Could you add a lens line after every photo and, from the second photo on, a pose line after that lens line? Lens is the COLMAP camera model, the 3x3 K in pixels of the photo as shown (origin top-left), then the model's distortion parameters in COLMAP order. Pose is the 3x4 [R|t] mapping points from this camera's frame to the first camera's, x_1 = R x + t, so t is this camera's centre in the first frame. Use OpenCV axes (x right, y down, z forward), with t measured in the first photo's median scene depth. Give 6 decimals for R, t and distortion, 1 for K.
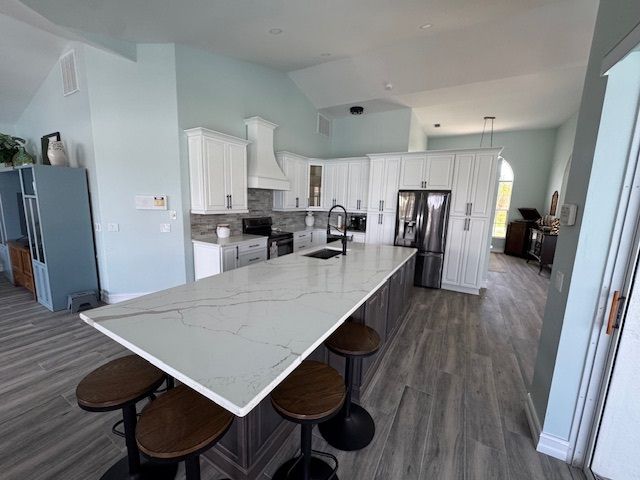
lens RADIAL K [[256.4, 0, 319.0], [0, 256.4, 240.2], [0, 0, 1]] dist [-0.014863, 0.000100]
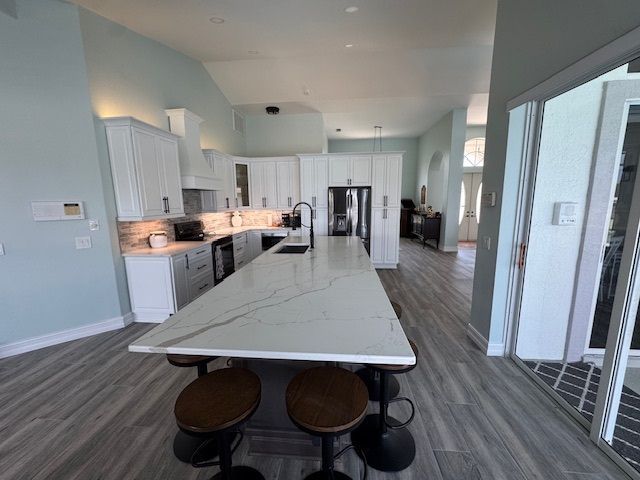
lens RADIAL K [[256.4, 0, 319.4], [0, 256.4, 240.0], [0, 0, 1]] dist [-0.014863, 0.000100]
pose [[0.905589, -0.107386, 0.410337, -0.236394], [0.105566, 0.994041, 0.027164, -0.001187], [-0.410809, 0.018718, 0.911529, 0.003627]]
